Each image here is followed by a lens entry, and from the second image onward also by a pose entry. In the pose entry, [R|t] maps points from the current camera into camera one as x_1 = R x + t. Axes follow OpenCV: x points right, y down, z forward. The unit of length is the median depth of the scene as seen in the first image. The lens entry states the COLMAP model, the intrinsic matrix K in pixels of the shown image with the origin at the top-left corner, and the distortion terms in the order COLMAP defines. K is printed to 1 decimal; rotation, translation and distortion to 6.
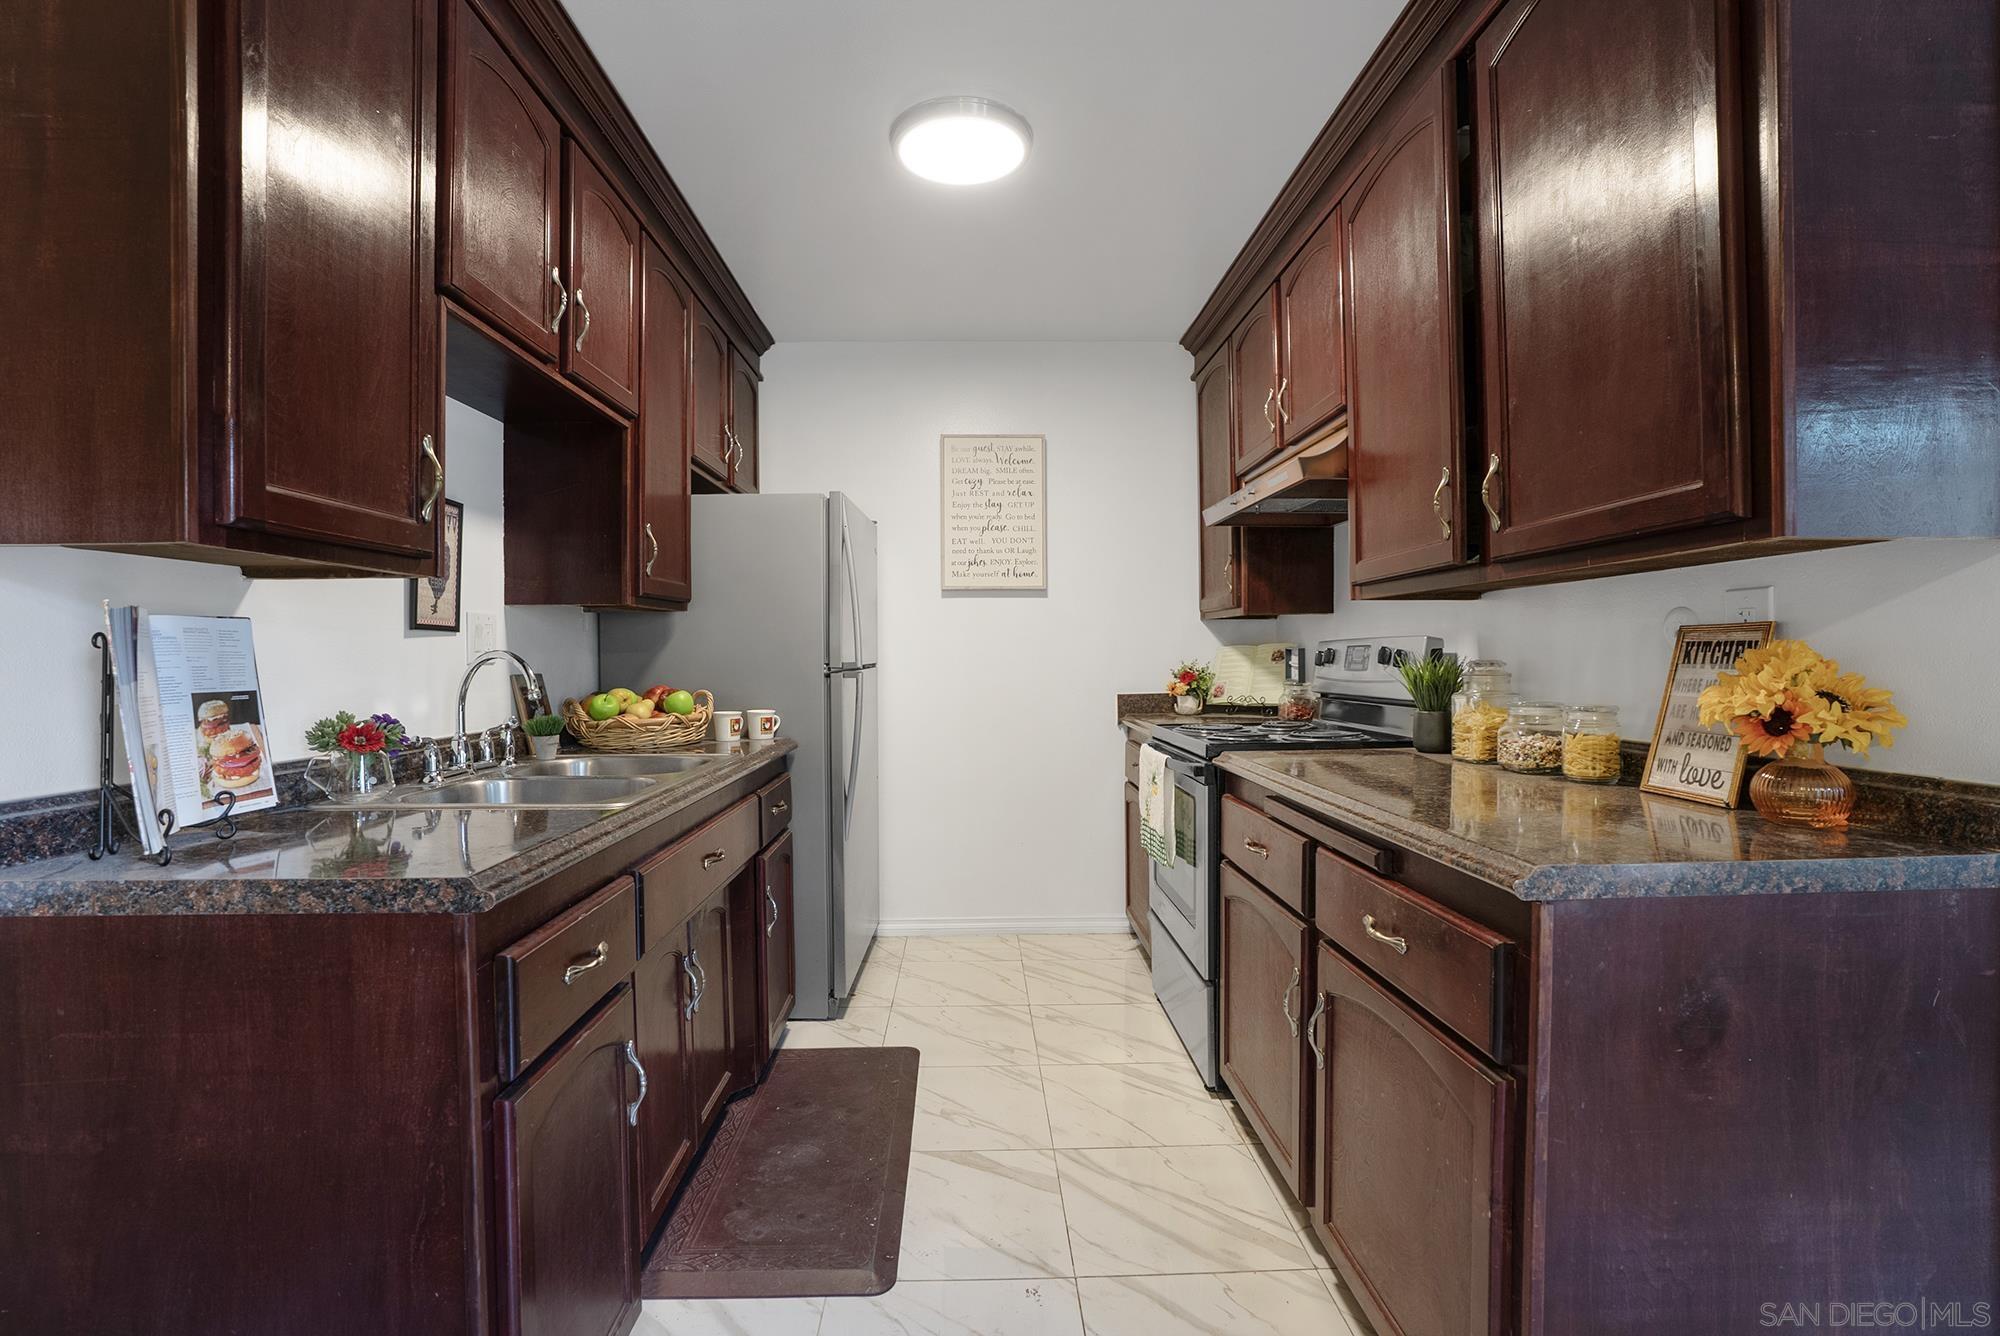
lens RADIAL K [[987.5, 0, 991.1], [0, 987.5, 654.4], [0, 0, 1]] dist [-0.060681, 0.032771]
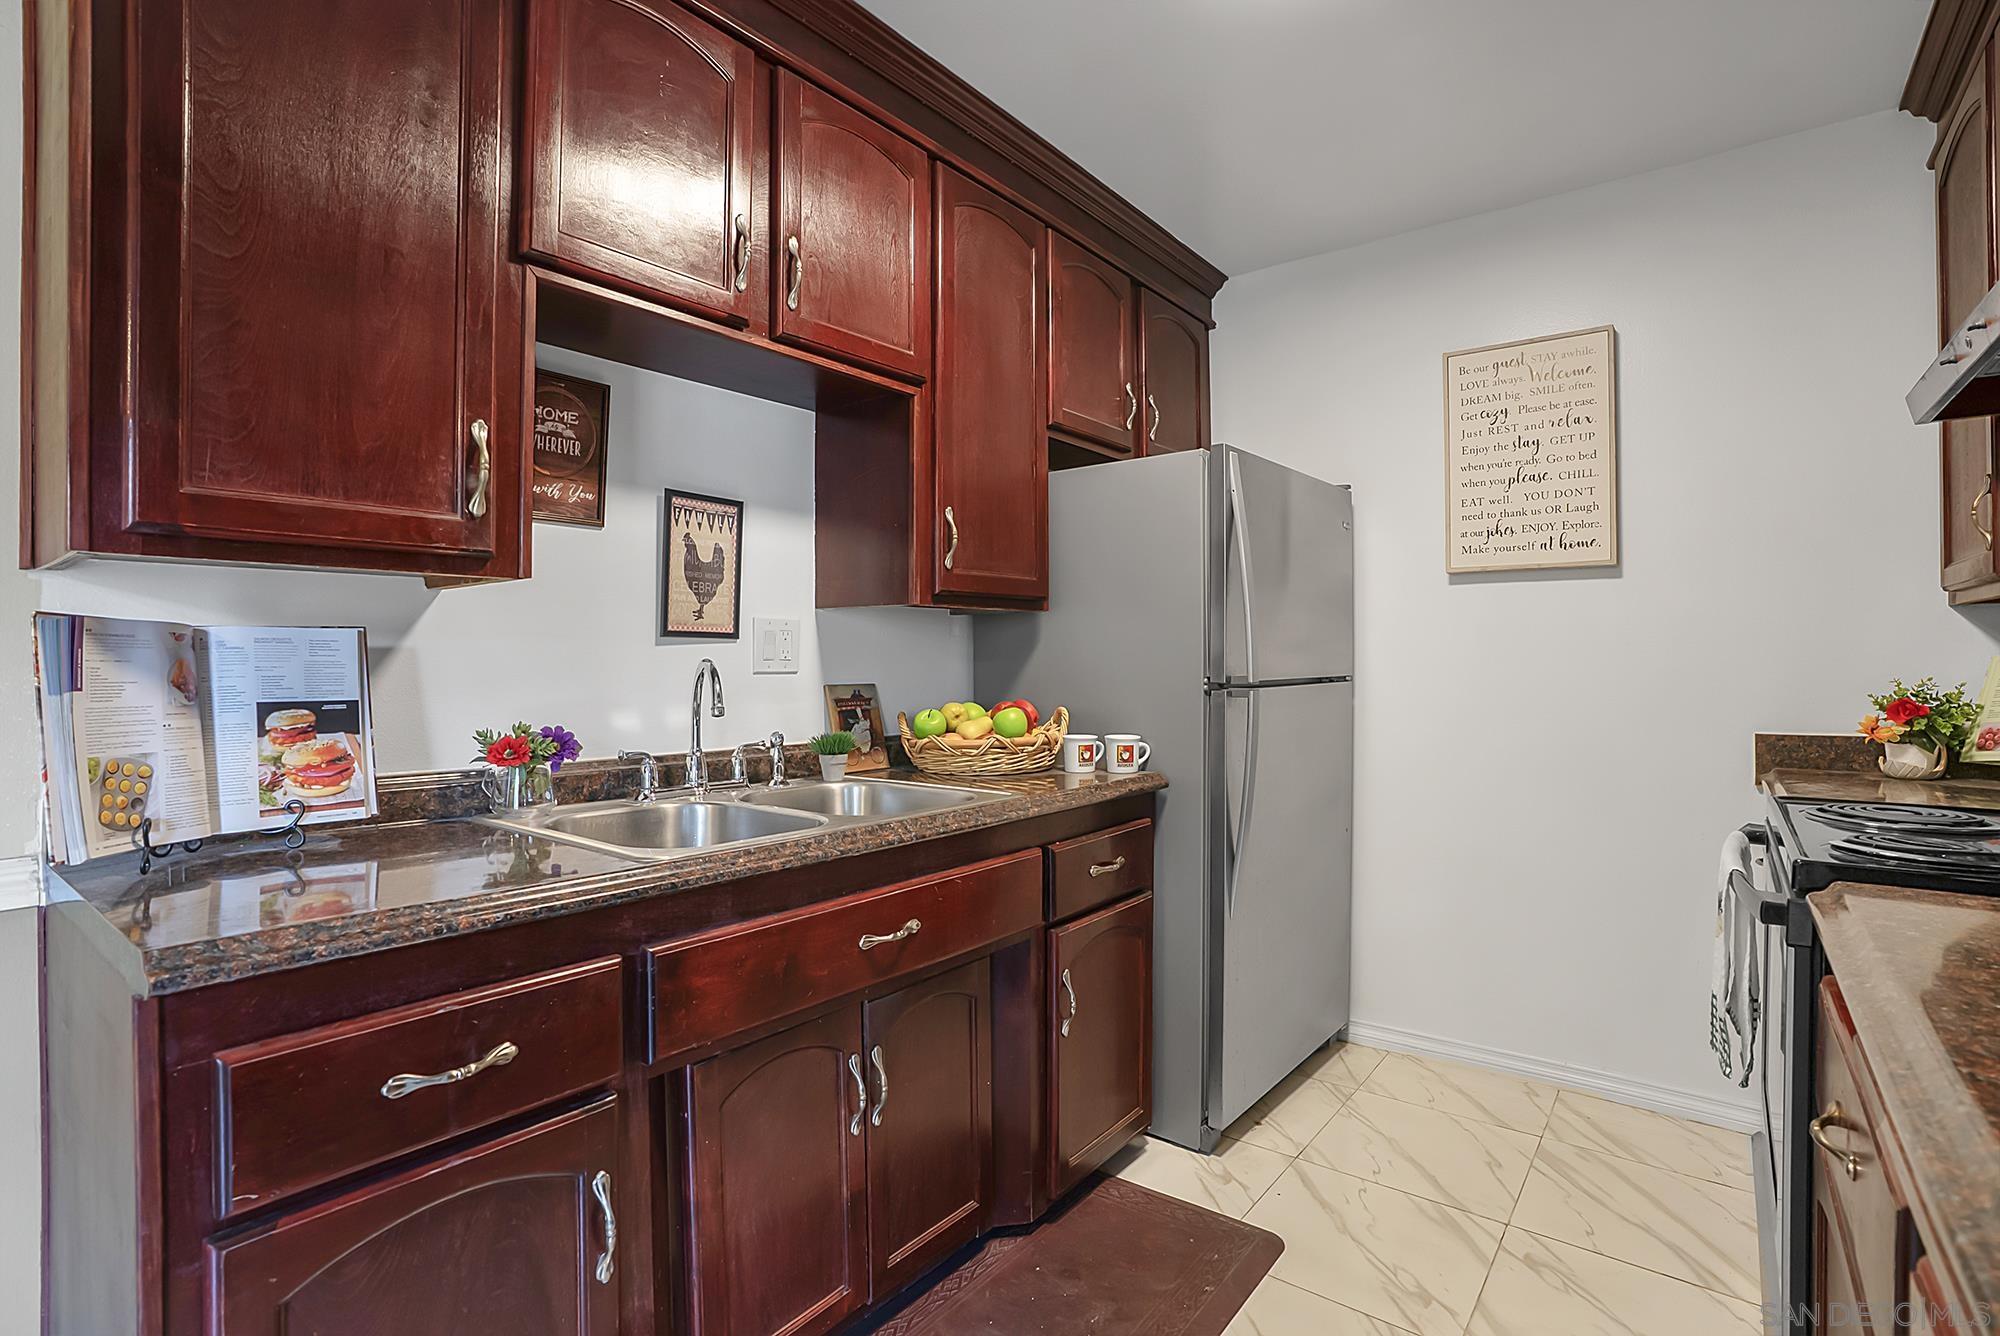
lens RADIAL K [[987.5, 0, 991.1], [0, 987.5, 654.4], [0, 0, 1]] dist [-0.060681, 0.032771]
pose [[0.767434, 0.001962, -0.641125, 0.191096], [-0.004894, 0.999984, -0.002797, -0.004967], [0.641109, 0.005284, 0.767431, 0.331463]]
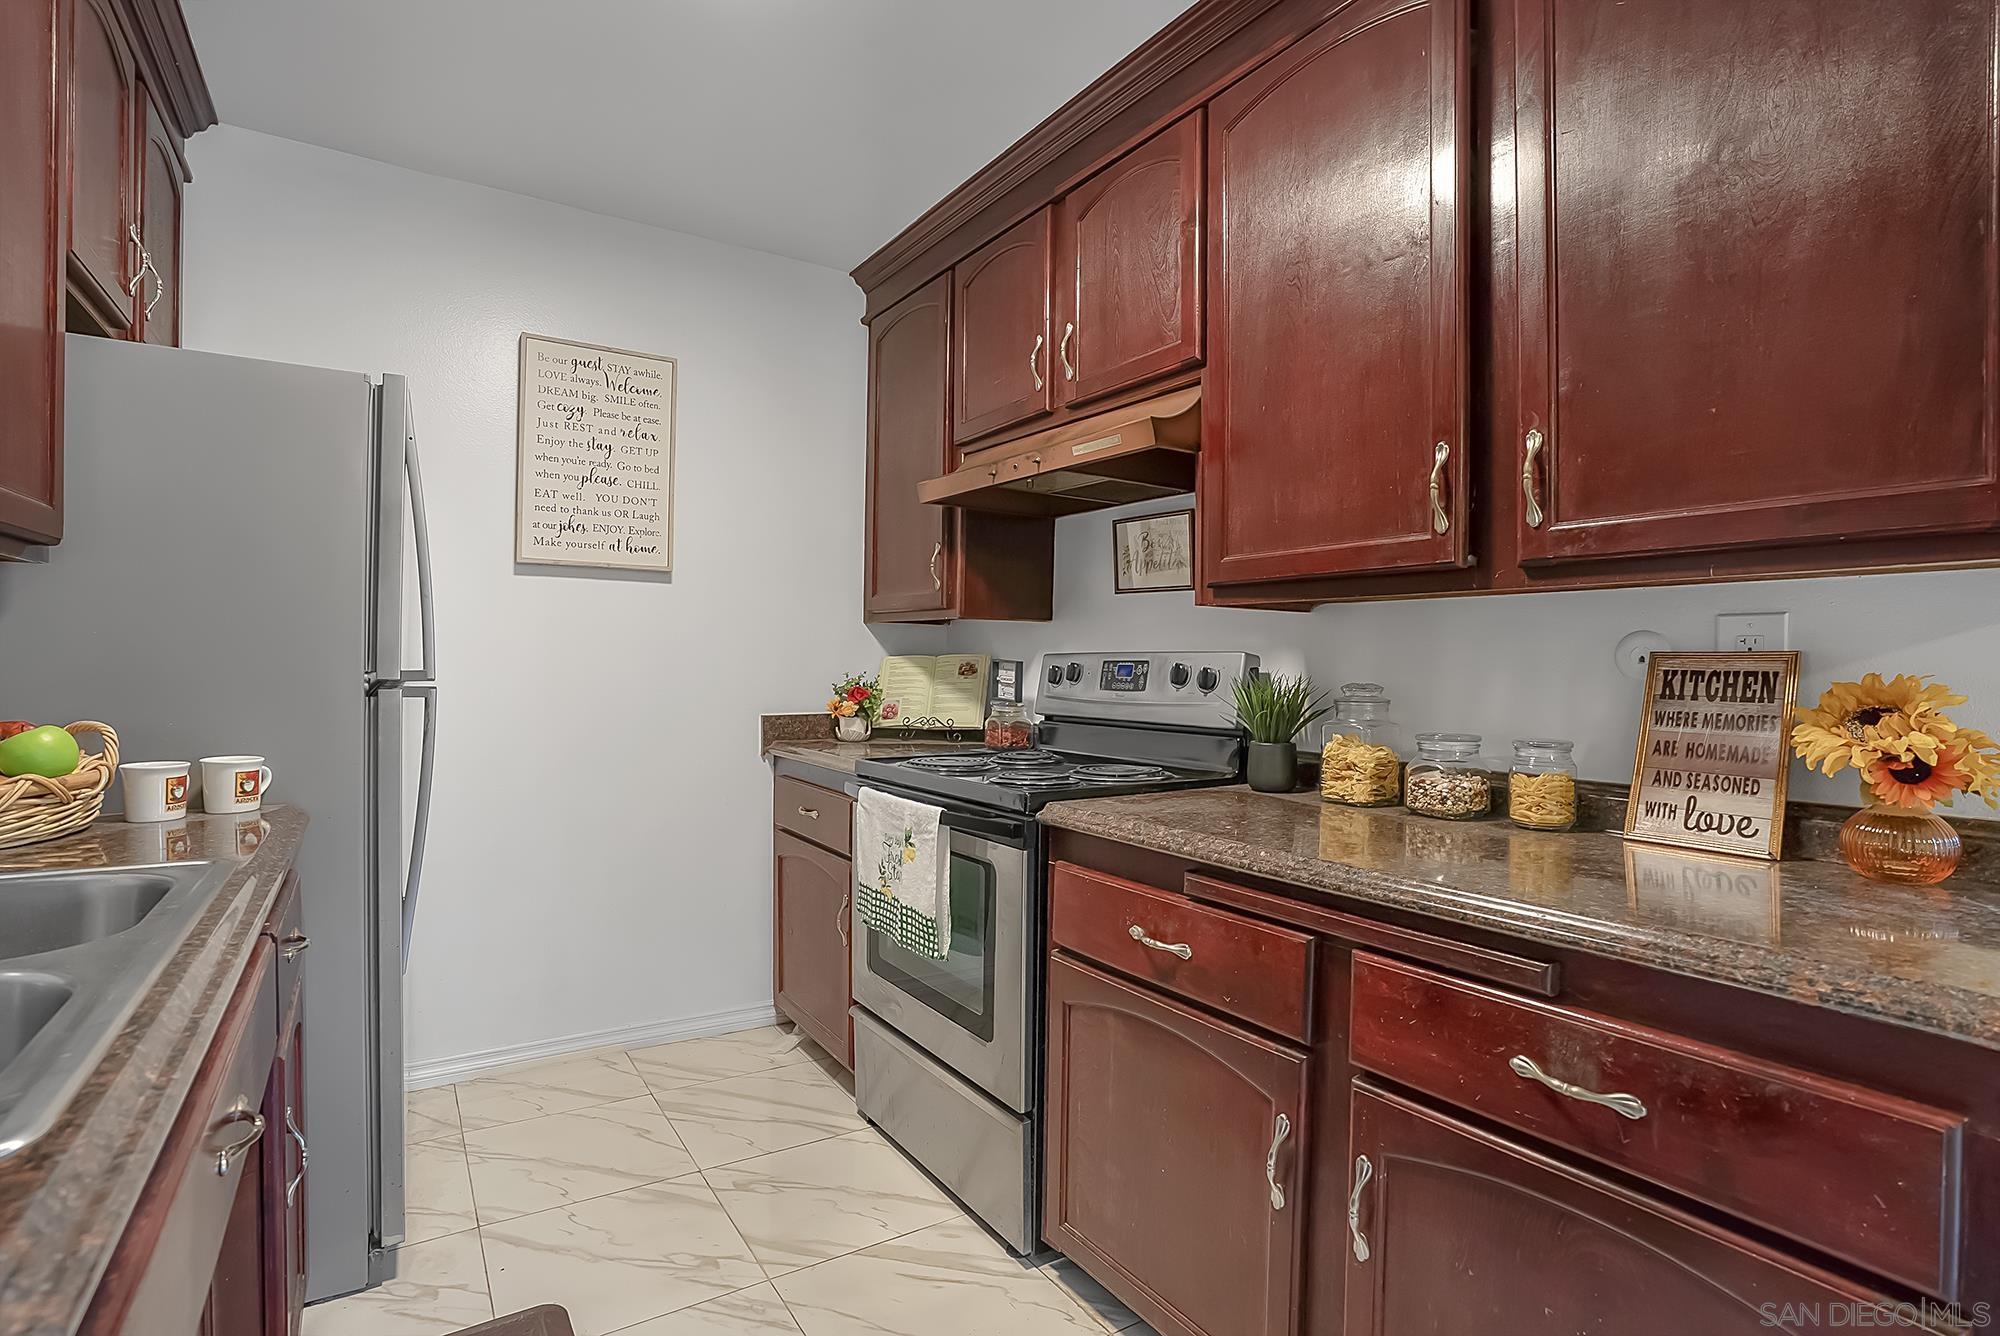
lens RADIAL K [[984.4, 0, 1005.9], [0, 984.4, 670.8], [0, 0, 1]] dist [-0.072488, 0.032627]
pose [[0.841878, 0.015980, 0.539431, -0.160368], [-0.021513, 0.999761, 0.003958, -0.001647], [-0.539238, -0.014937, 0.842021, 0.339016]]
